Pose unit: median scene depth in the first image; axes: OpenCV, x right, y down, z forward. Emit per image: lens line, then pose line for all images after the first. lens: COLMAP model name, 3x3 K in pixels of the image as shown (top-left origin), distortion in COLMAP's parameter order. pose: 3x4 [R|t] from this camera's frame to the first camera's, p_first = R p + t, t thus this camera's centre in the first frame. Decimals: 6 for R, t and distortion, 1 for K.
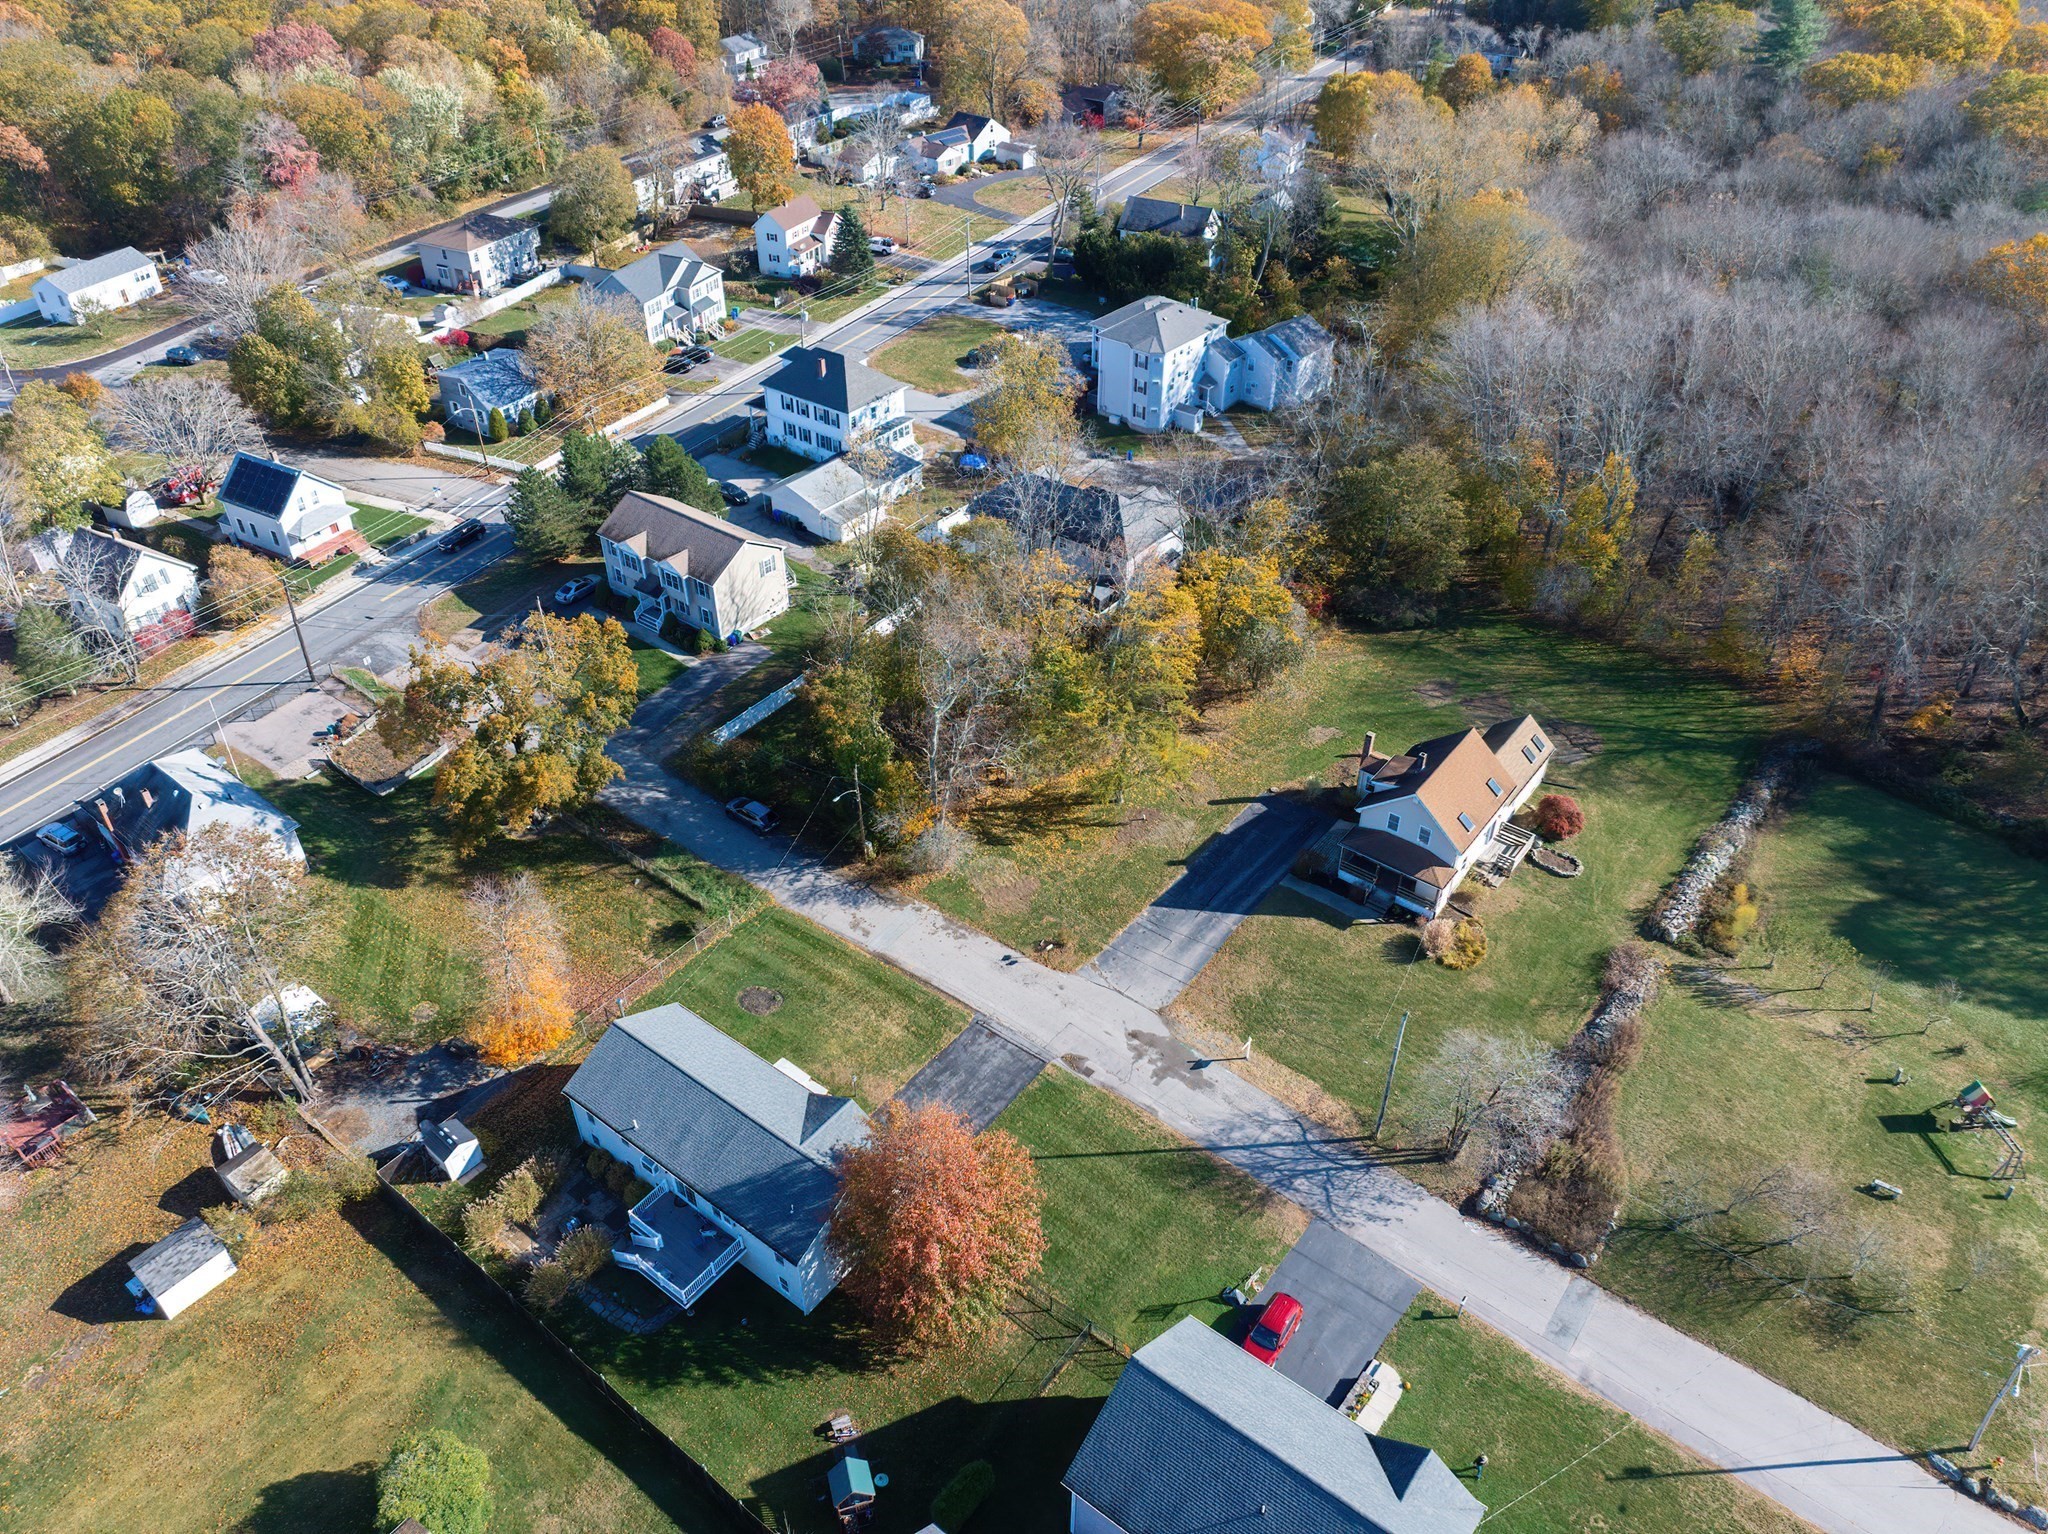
lens RADIAL K [[1443.6, 0, 1023.3], [0, 1443.6, 760.9], [0, 0, 1]] dist [-0.036700, 0.000554]
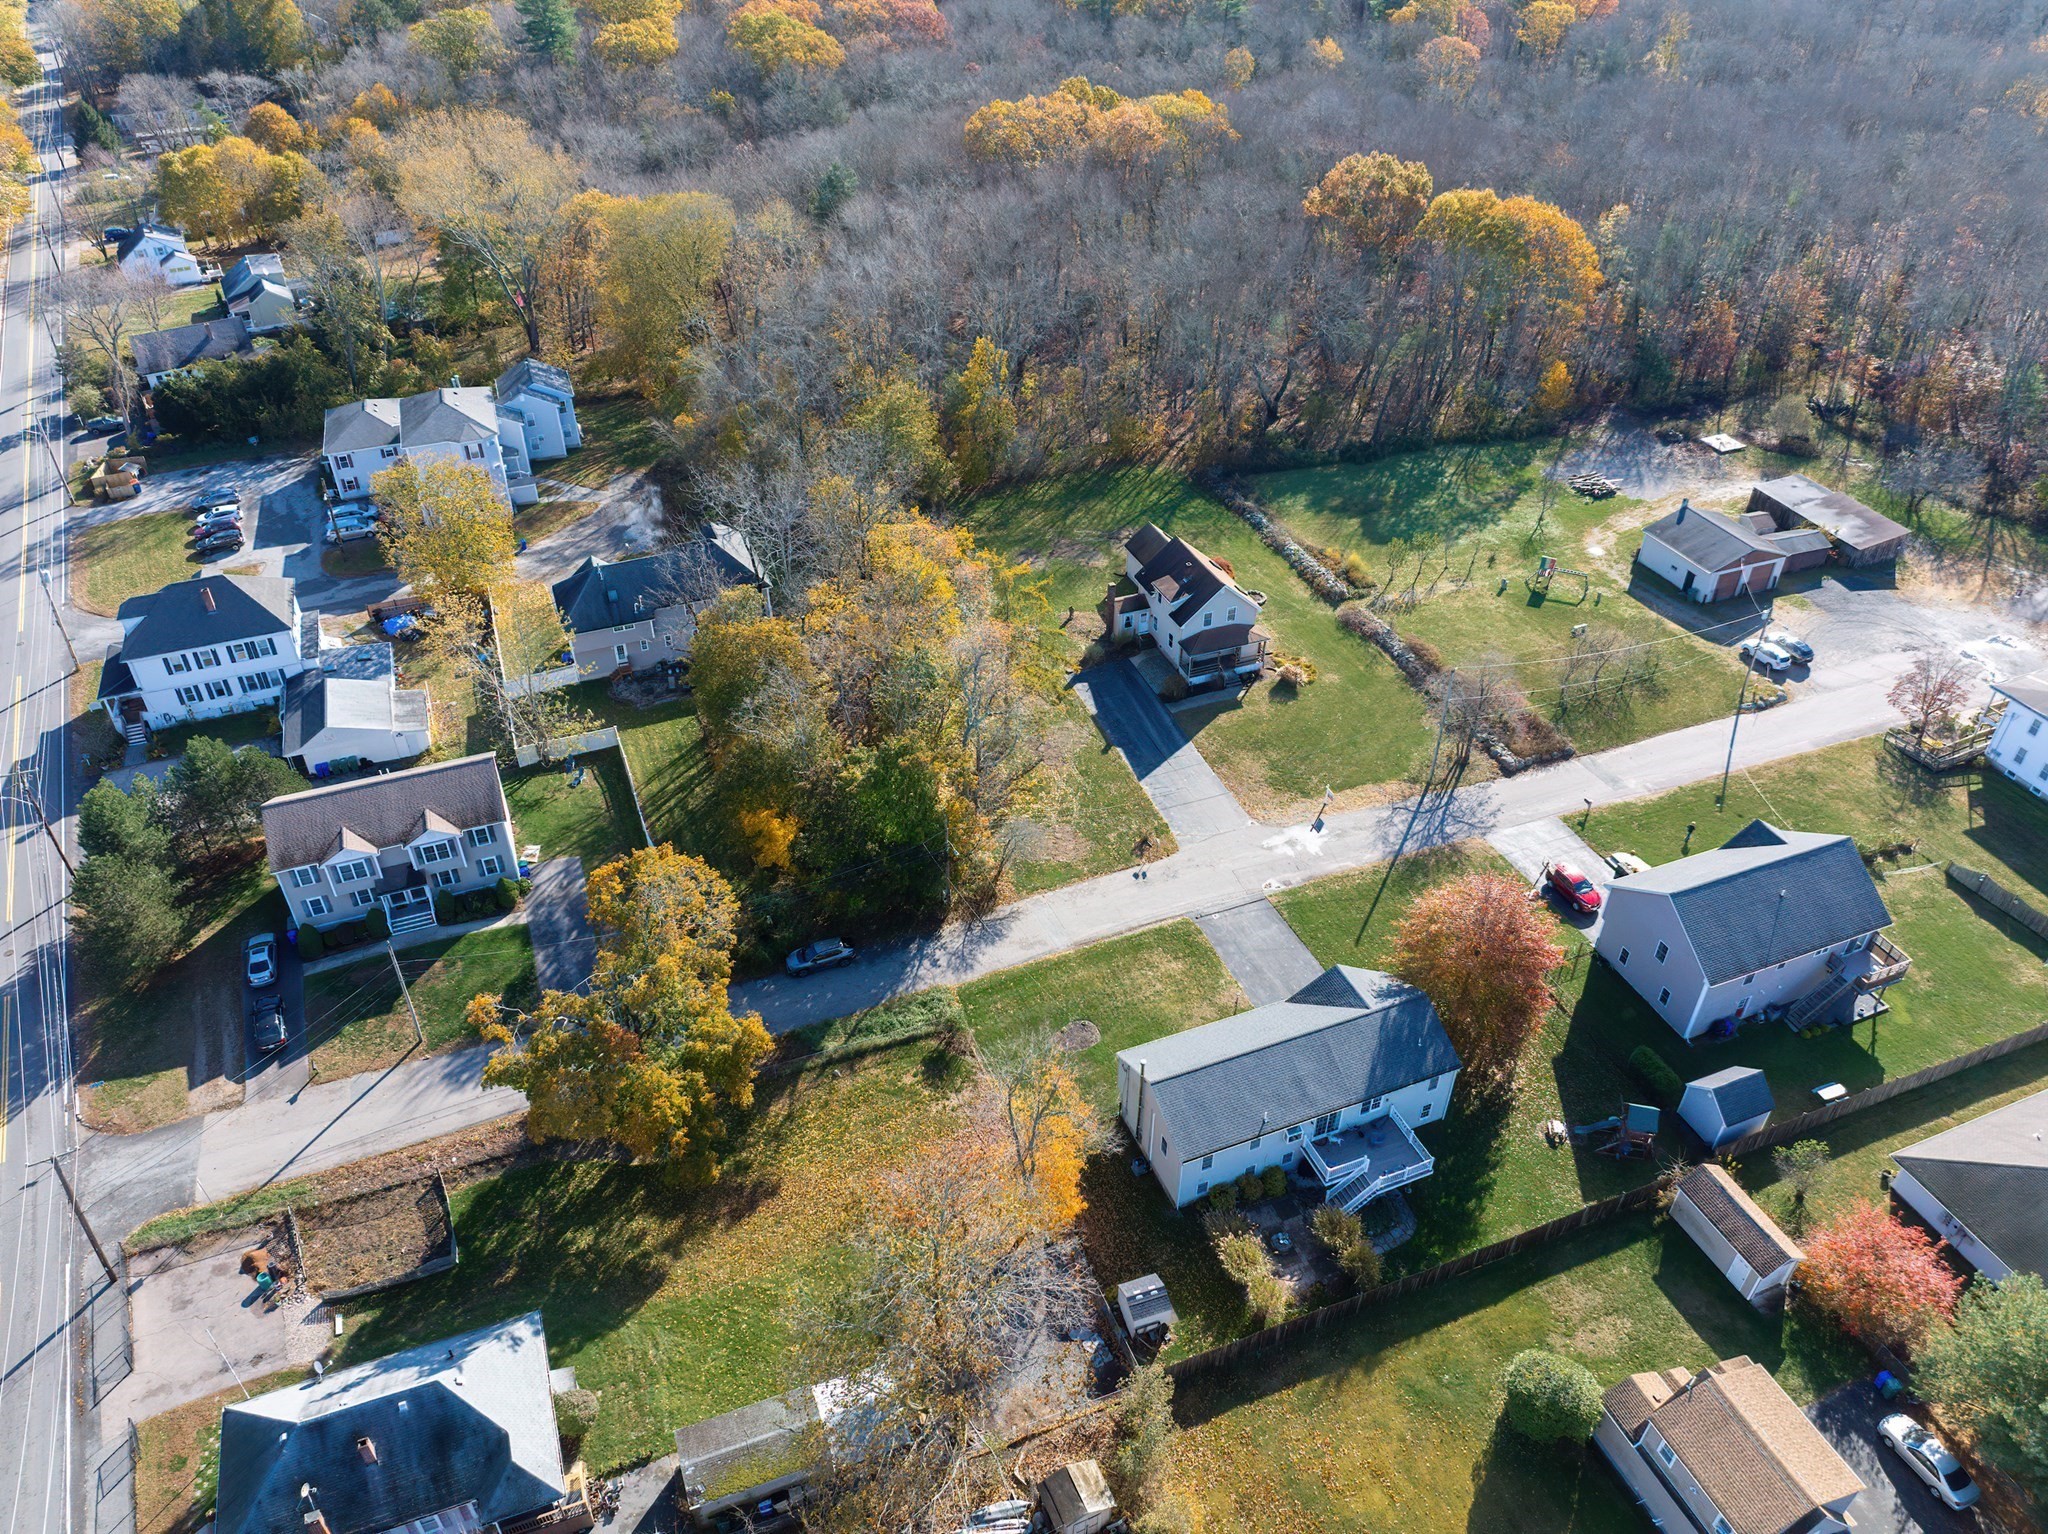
lens RADIAL K [[1435.6, 0, 1023.7], [0, 1435.6, 767.8], [0, 0, 1]] dist [-0.009712, -0.054109]
pose [[0.511269, -0.516036, 0.687249, -0.727999], [0.519272, 0.822679, 0.231422, -0.217124], [-0.684807, 0.238550, 0.688573, 0.275456]]
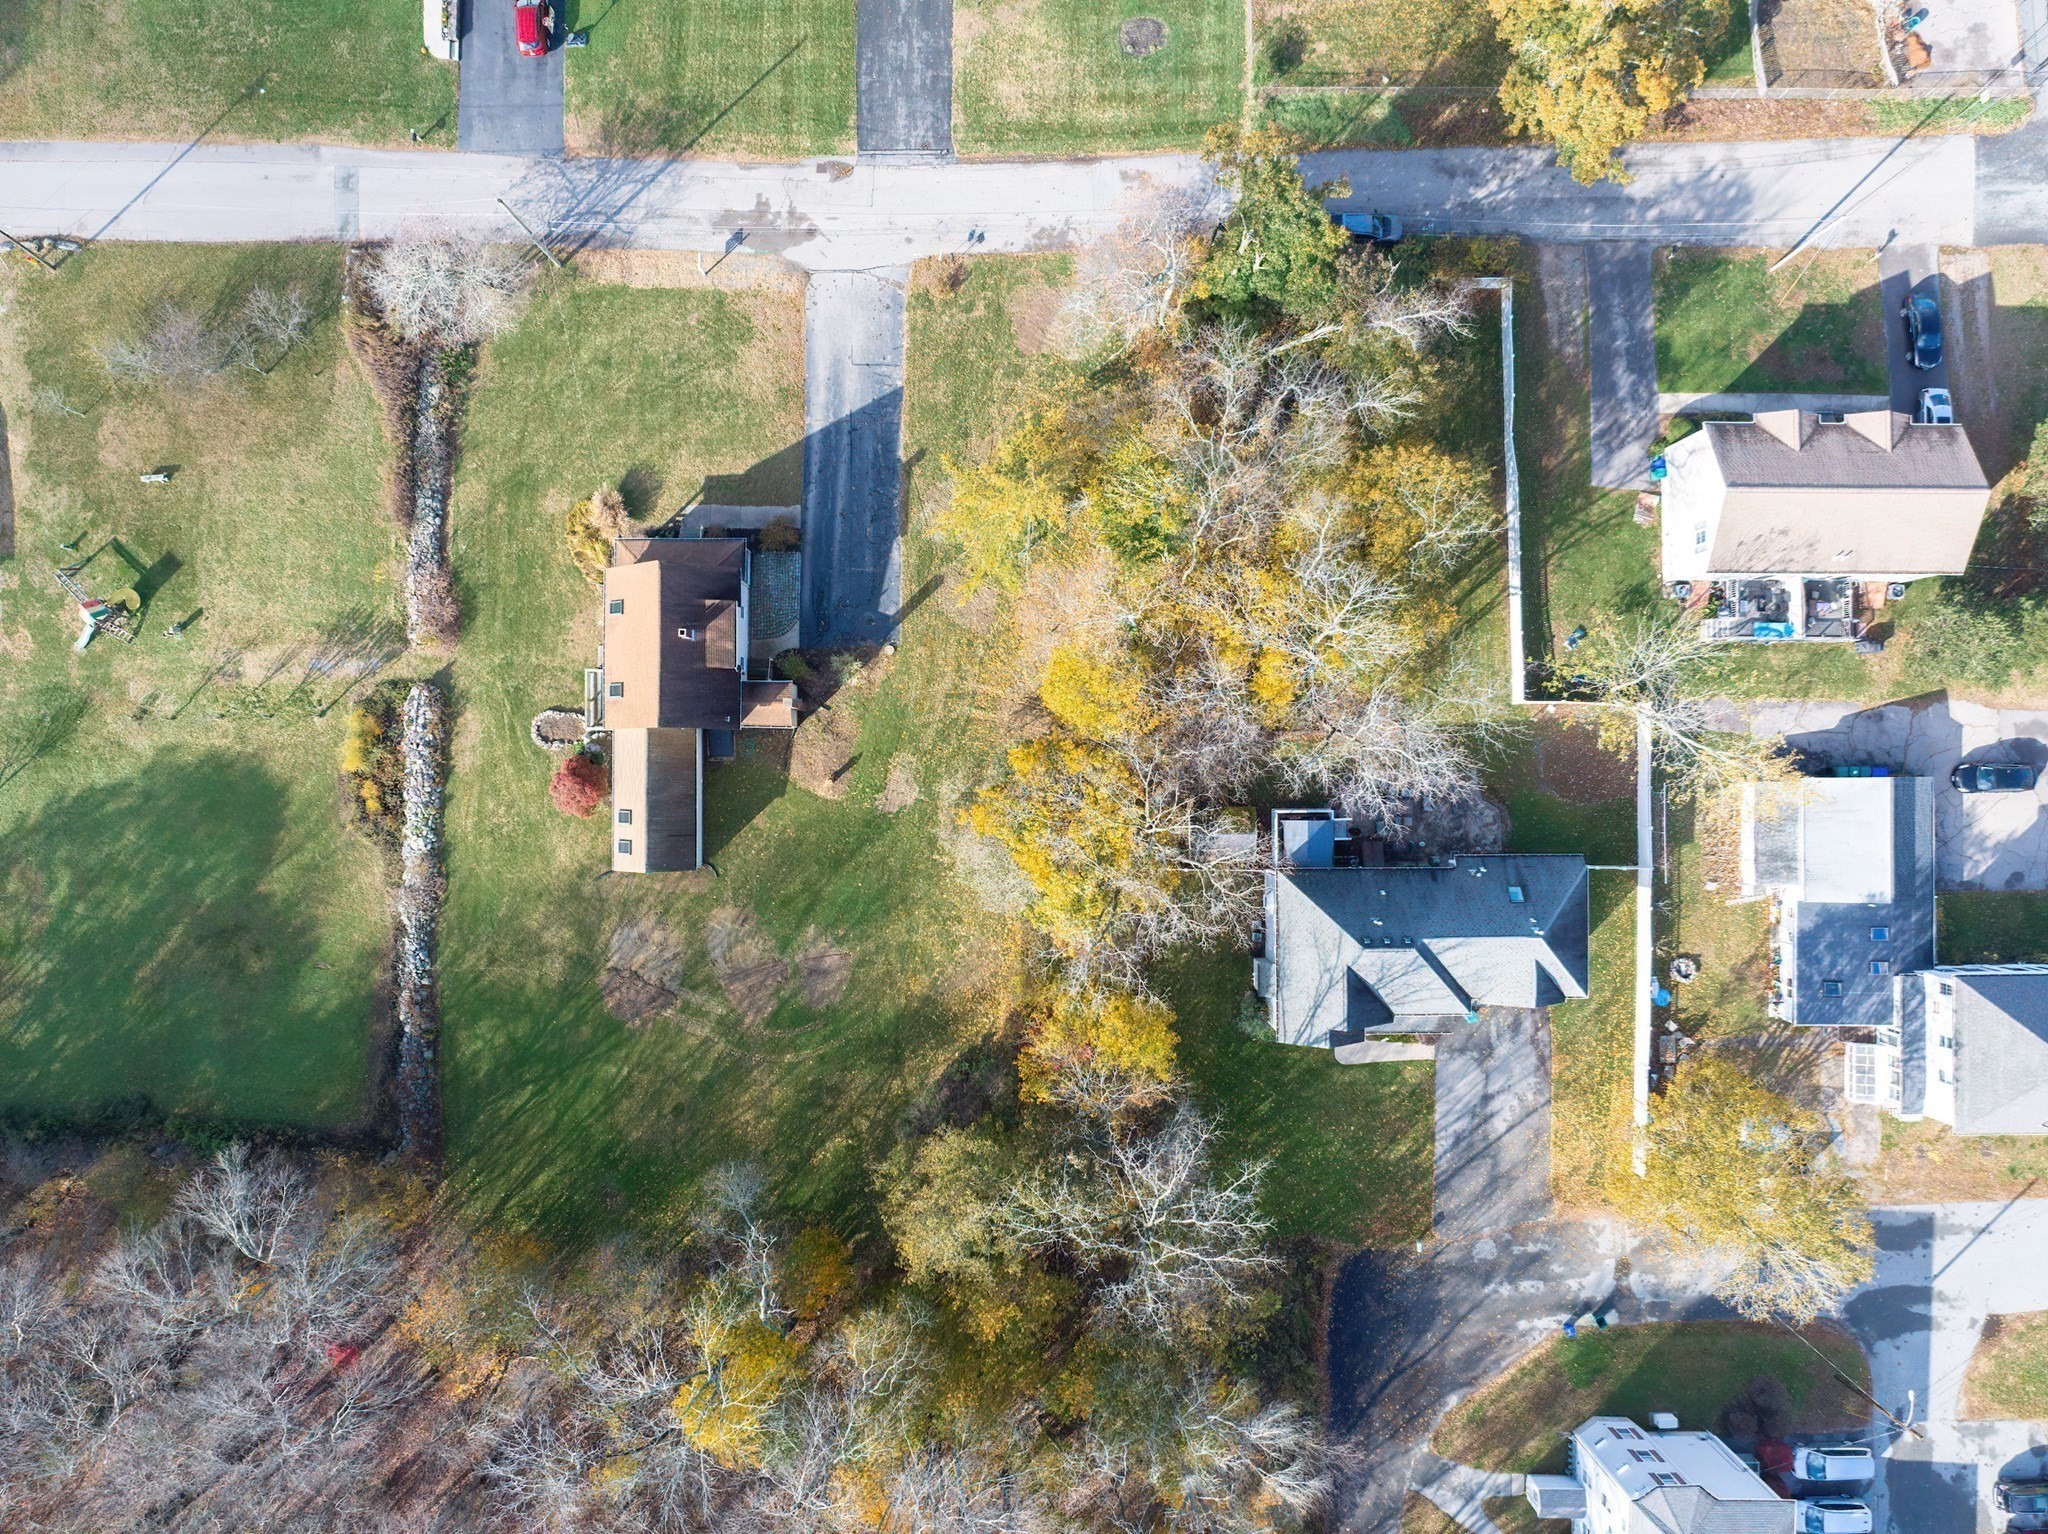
lens RADIAL K [[1431.9, 0, 1023.8], [0, 1431.9, 766.7], [0, 0, 1]] dist [-0.041580, 0.000471]
pose [[-0.789104, 0.614250, -0.003361, 0.171521], [-0.371510, -0.472892, 0.798970, -0.737179], [0.489178, 0.631719, 0.601361, 0.644835]]
